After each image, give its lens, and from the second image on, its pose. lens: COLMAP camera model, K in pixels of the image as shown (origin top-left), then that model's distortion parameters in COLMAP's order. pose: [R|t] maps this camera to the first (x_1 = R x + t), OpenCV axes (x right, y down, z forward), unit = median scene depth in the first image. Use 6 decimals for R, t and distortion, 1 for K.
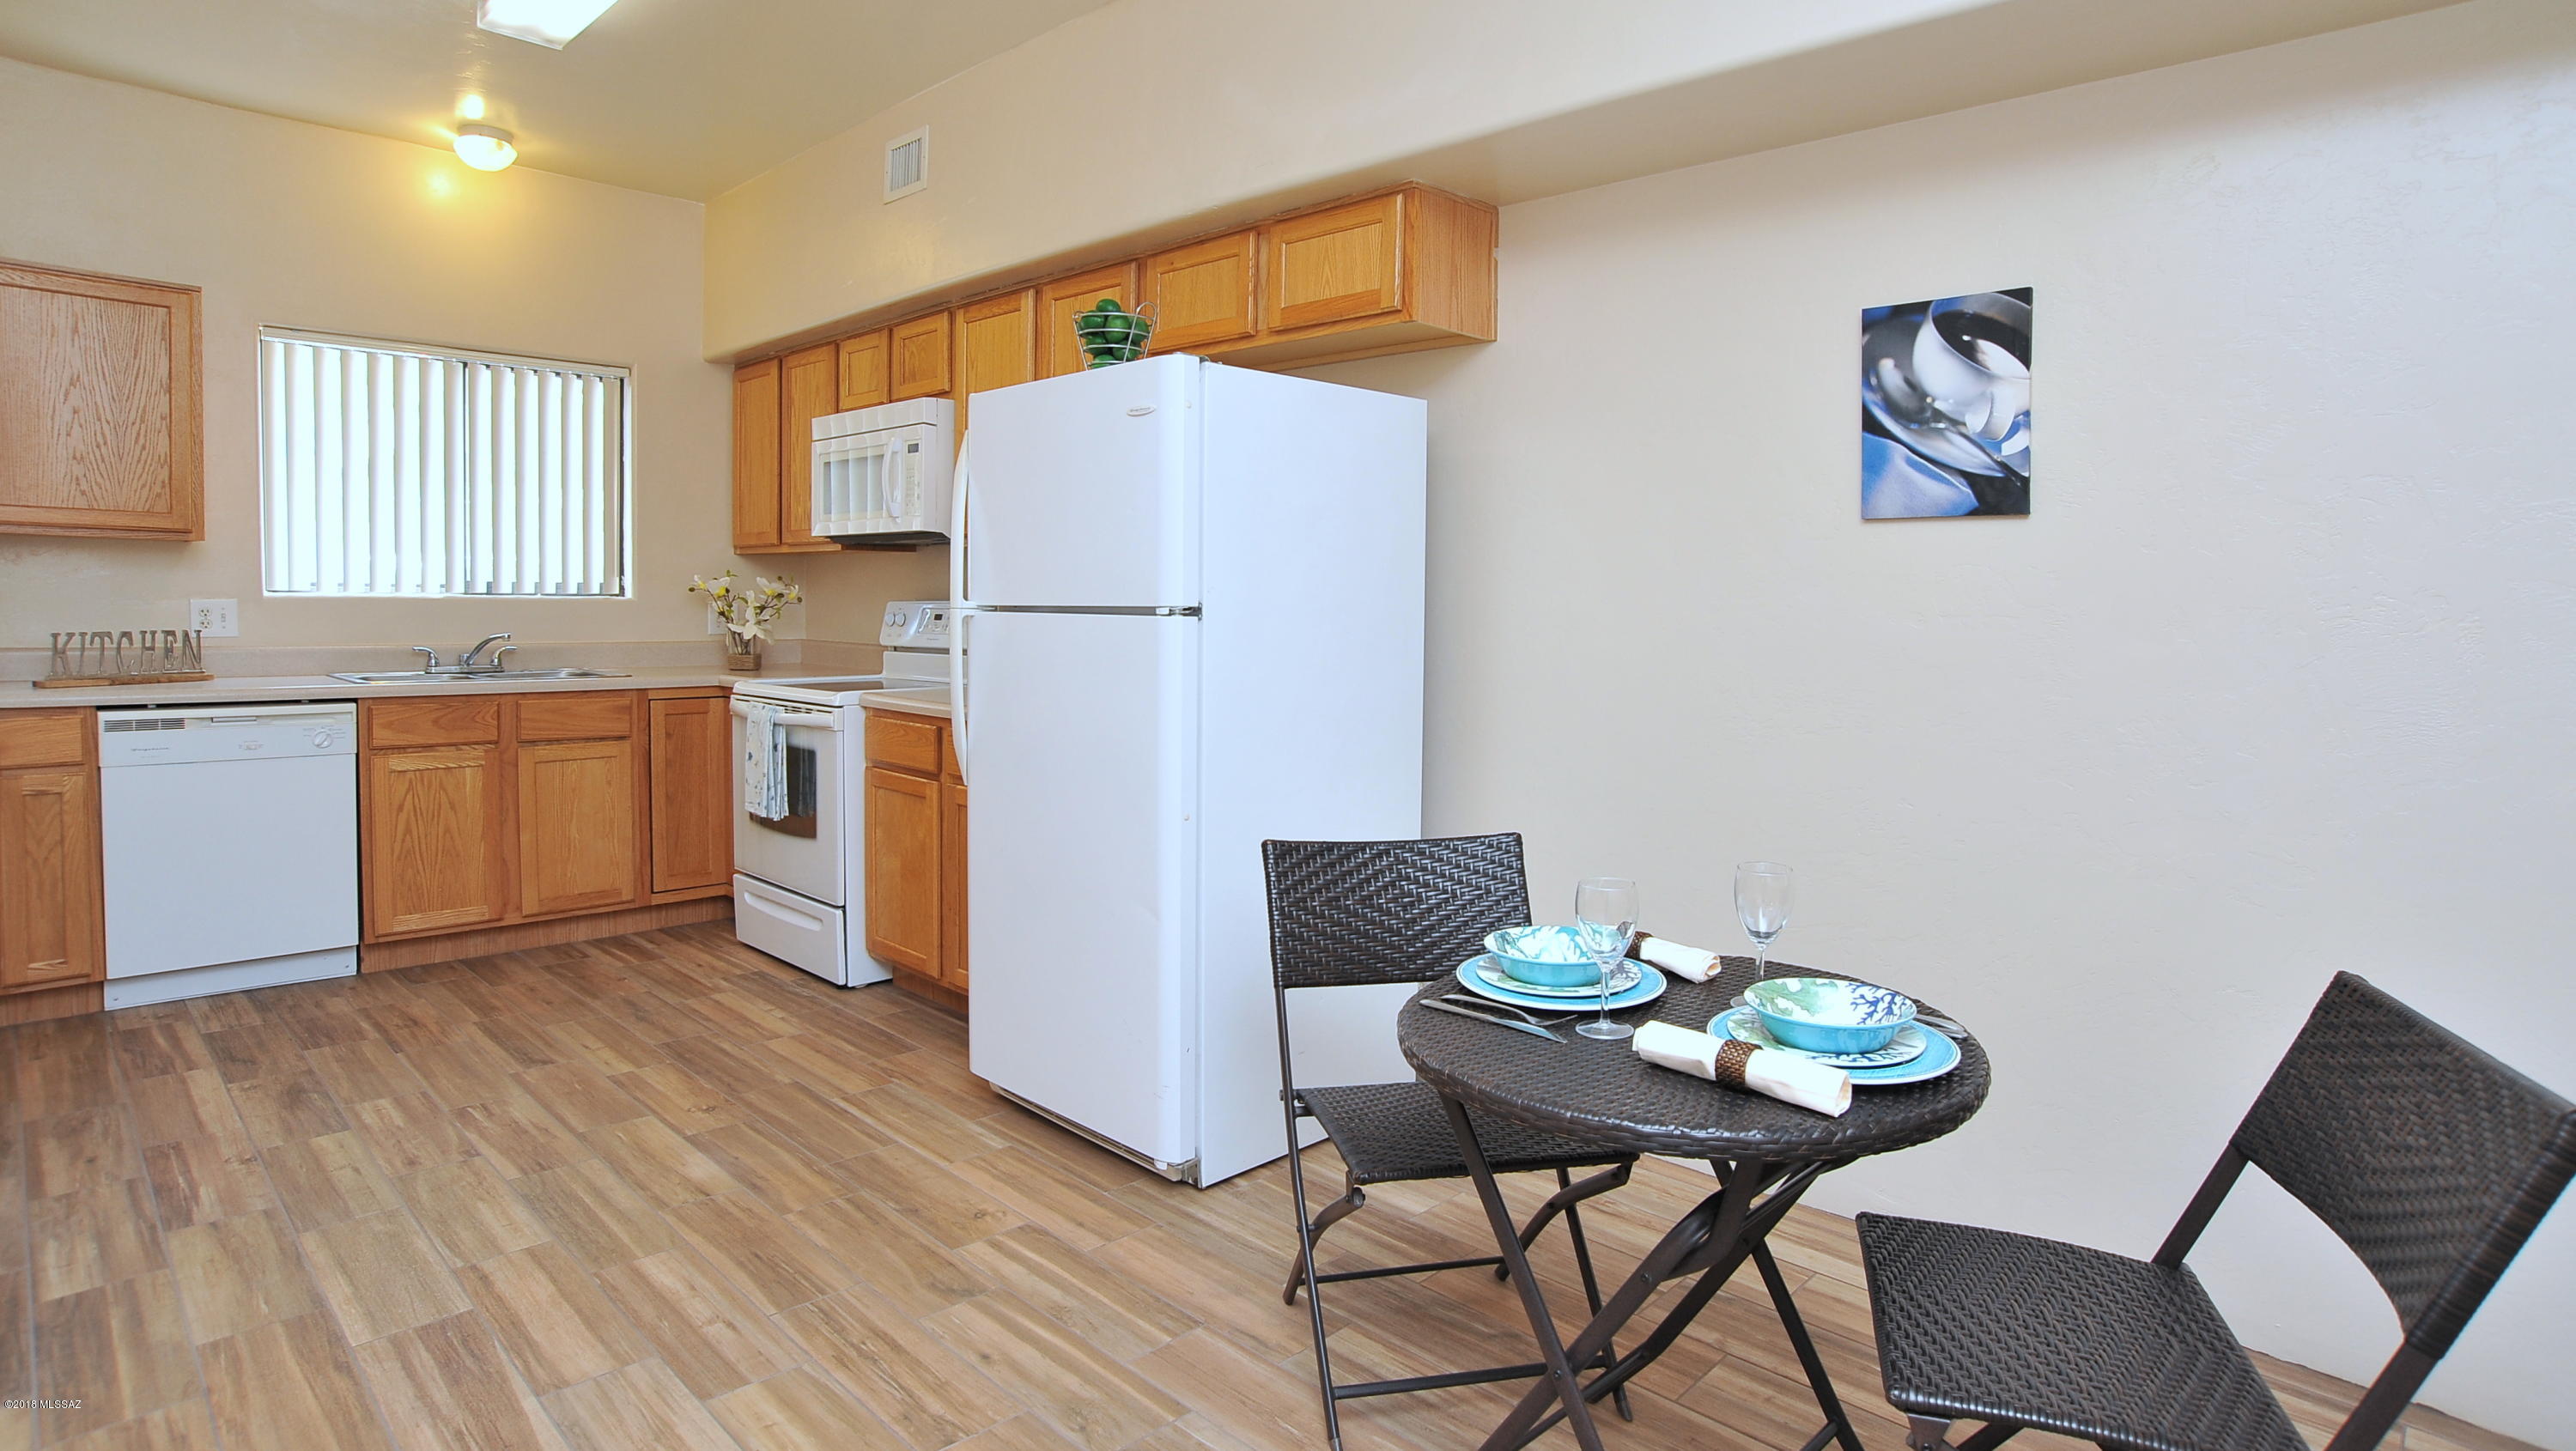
lens RADIAL K [[1348.8, 0, 1281.5], [0, 1348.8, 675.6], [0, 0, 1]] dist [-0.082371, 0.040241]
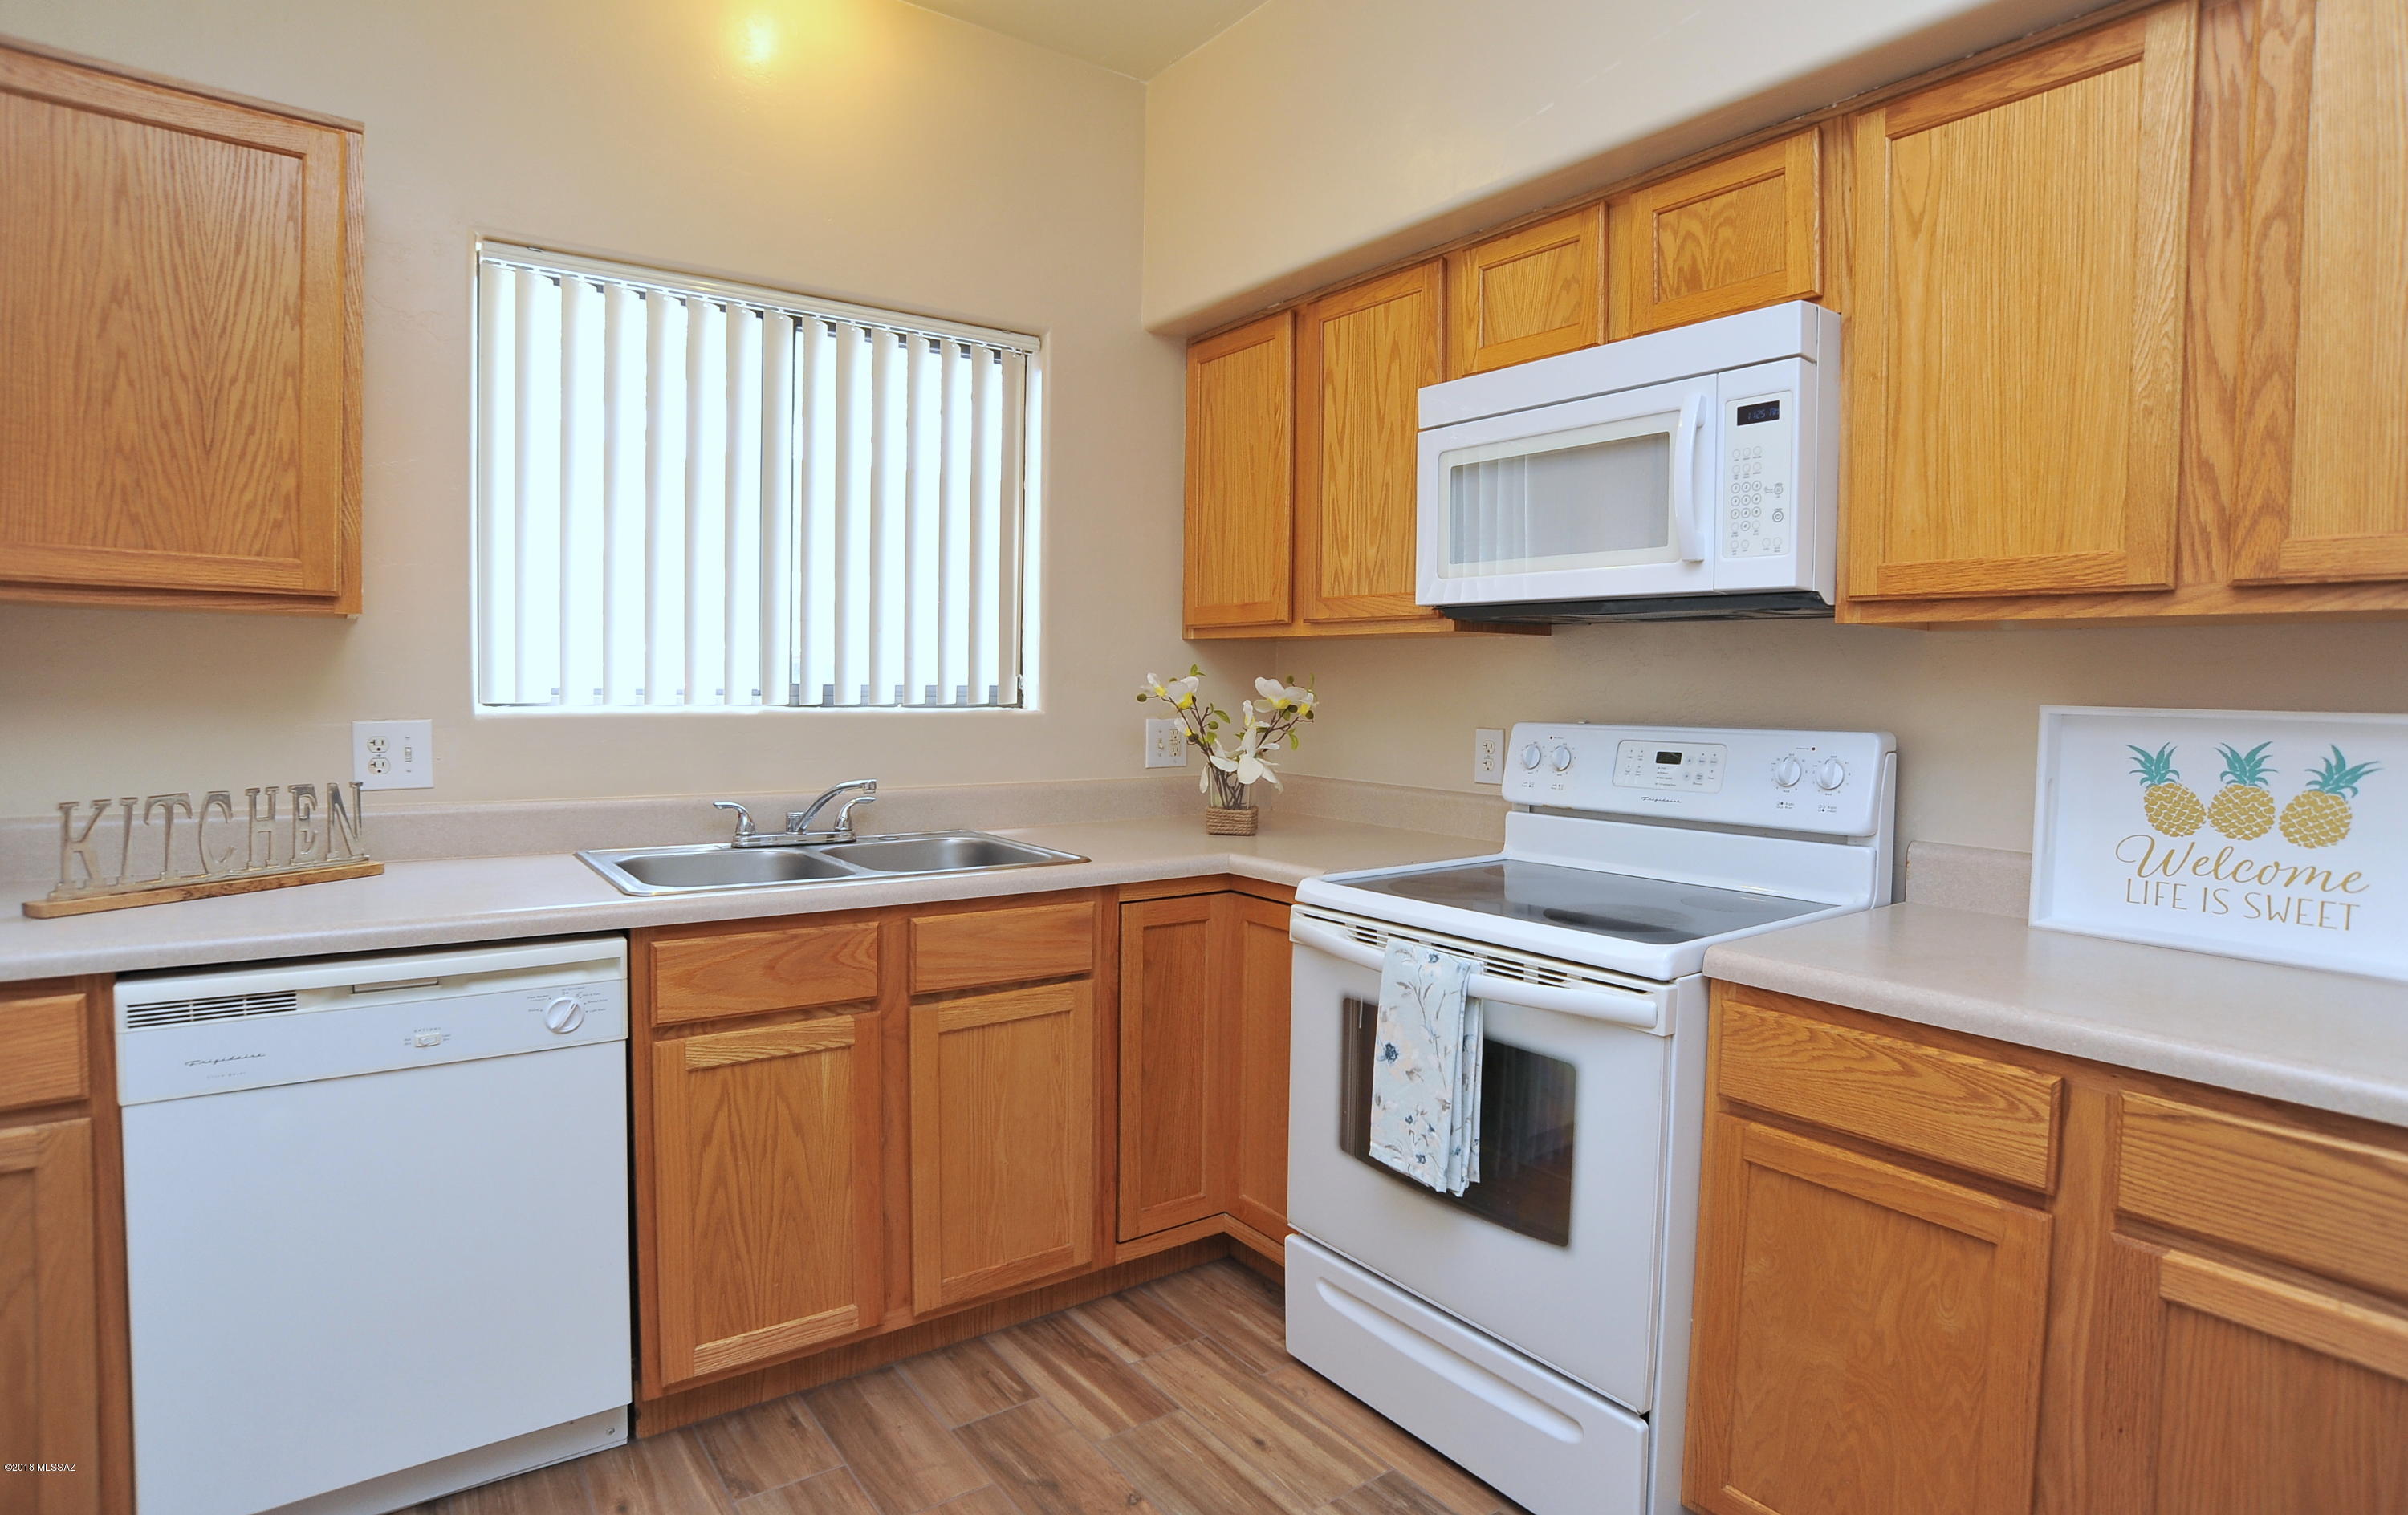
lens RADIAL K [[1237.7, 0, 1208.4], [0, 1237.7, 739.4], [0, 0, 1]] dist [-0.097774, 0.048664]
pose [[0.988290, 0.005814, -0.152474, -0.395617], [-0.007647, 0.999905, -0.011443, -0.047813], [0.152393, 0.012475, 0.988241, 0.544444]]
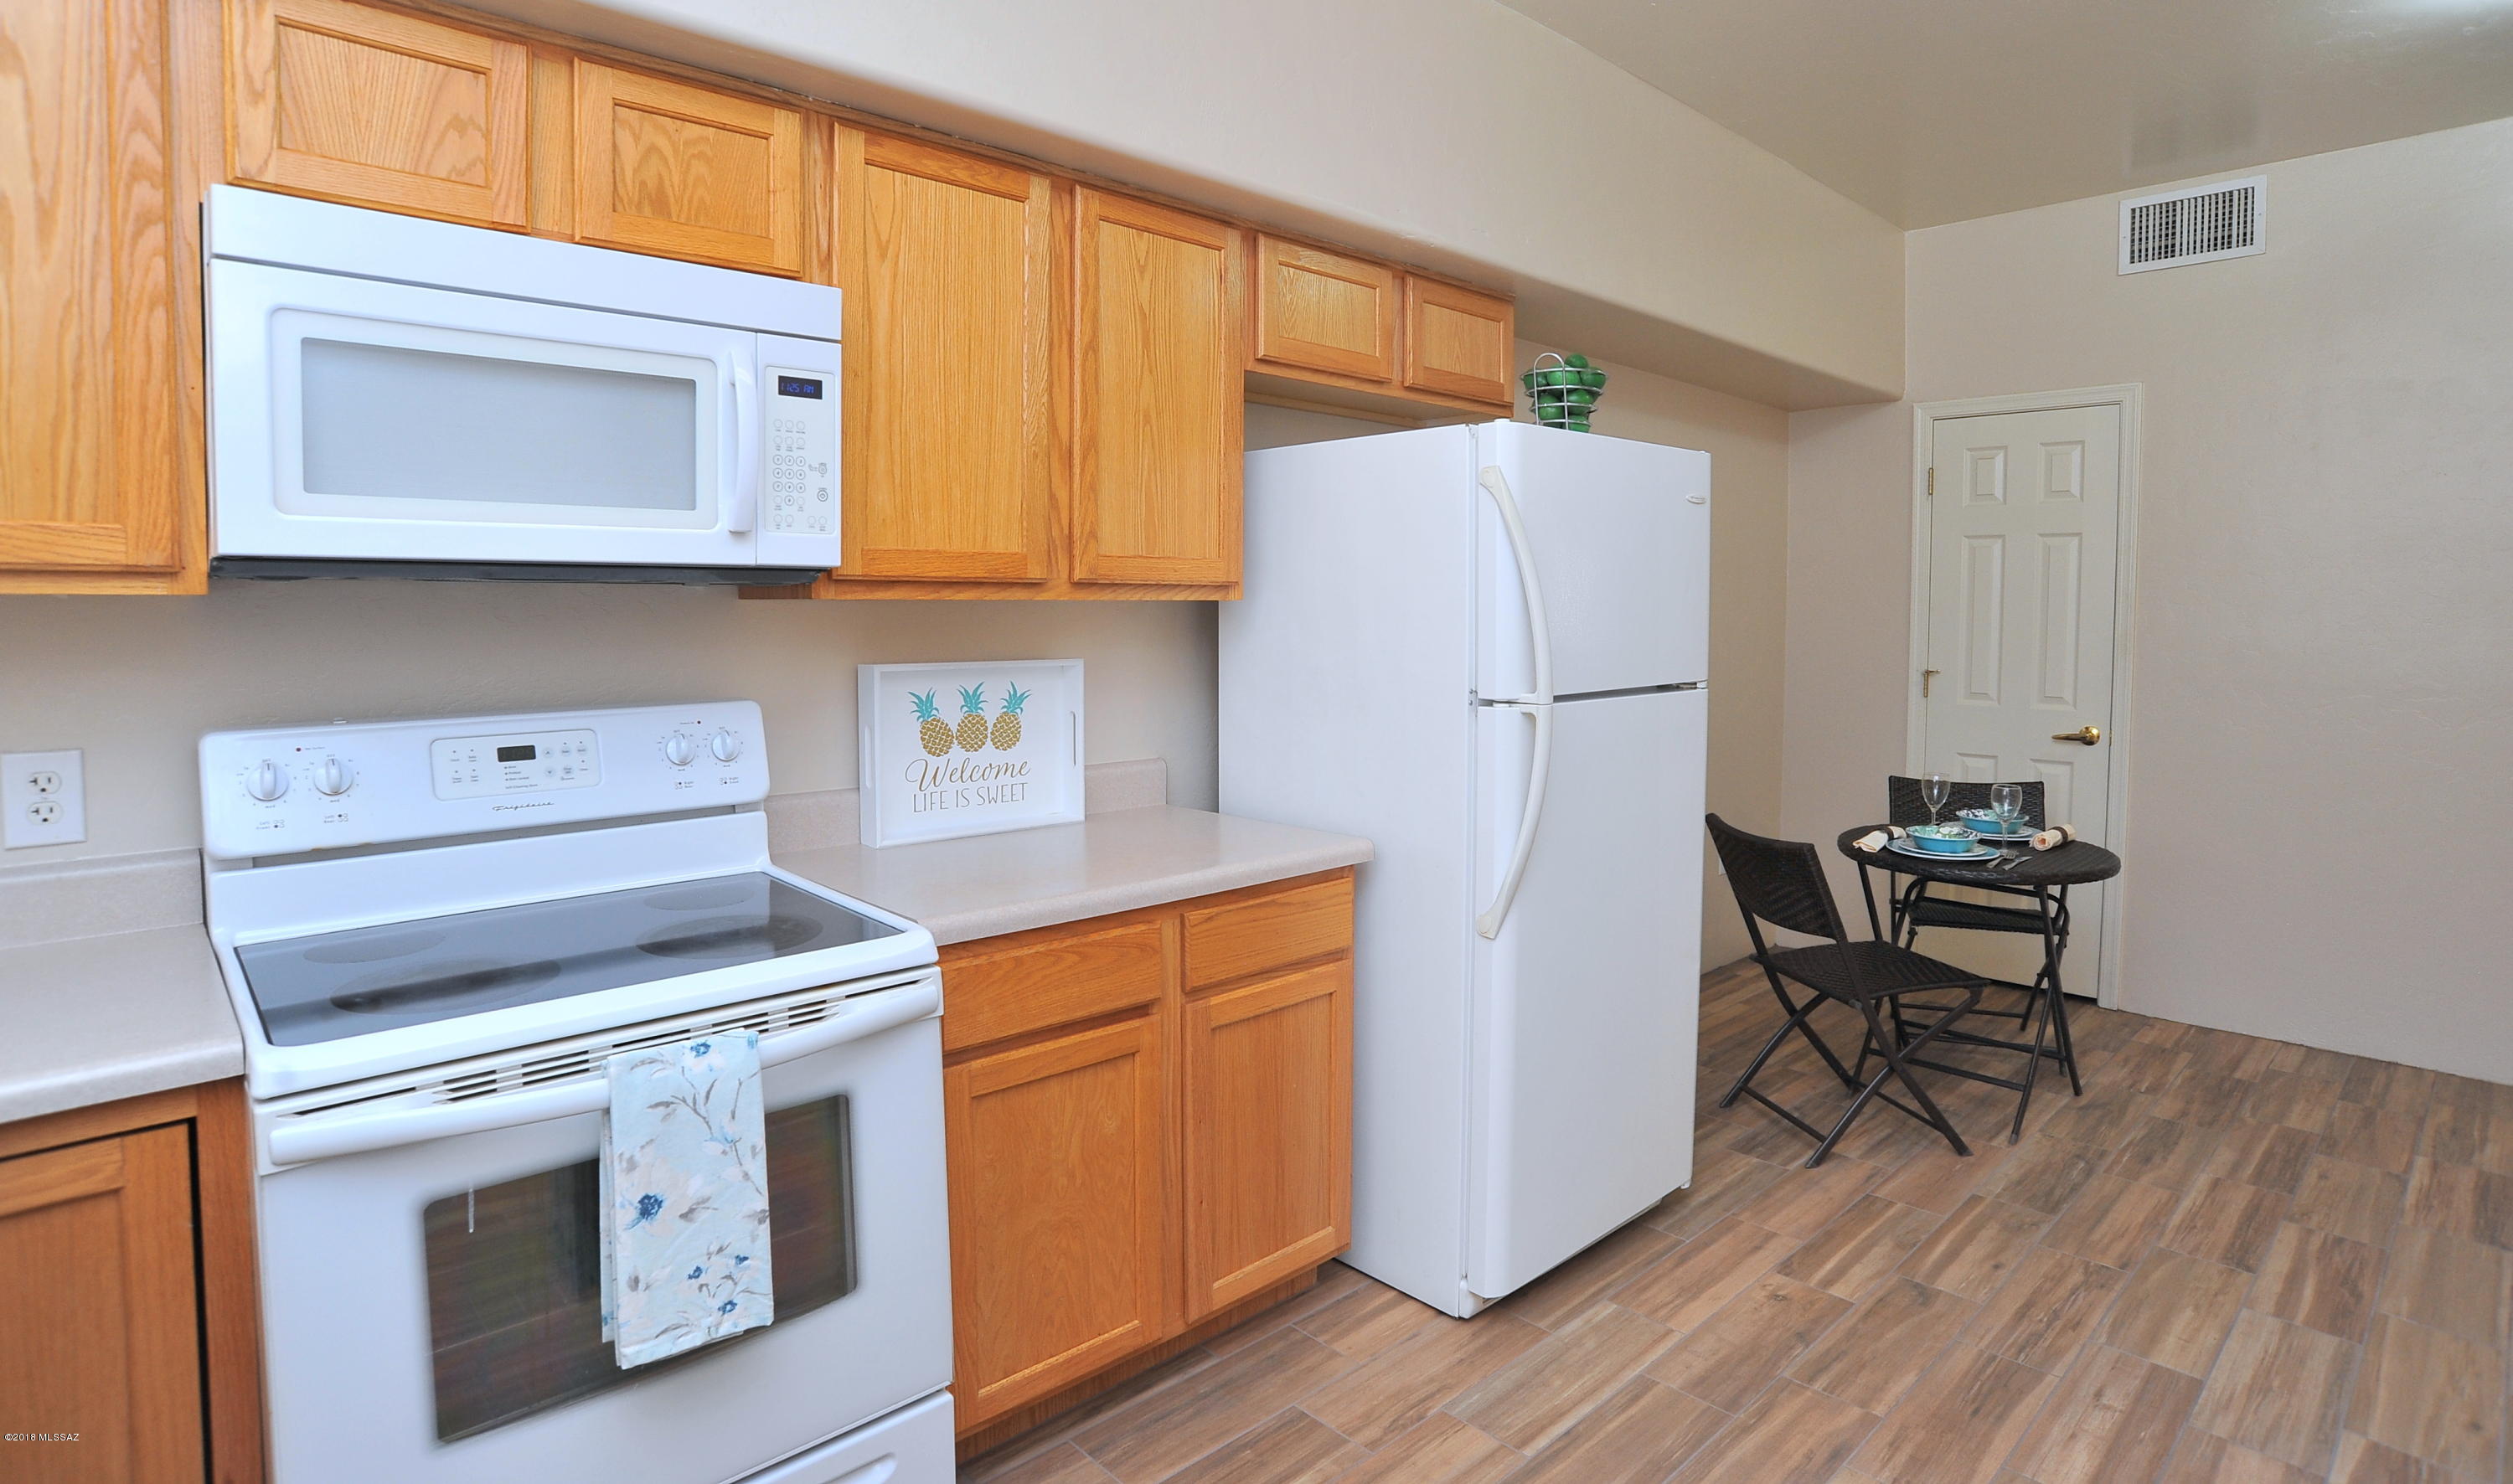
lens RADIAL K [[1289.8, 0, 1231.1], [0, 1289.8, 674.8], [0, 0, 1]] dist [-0.091022, 0.037356]
pose [[0.042207, -0.067425, 0.996831, -0.707004], [0.056399, 0.996290, 0.065000, -0.089574], [-0.997516, 0.053477, 0.045853, 0.826304]]
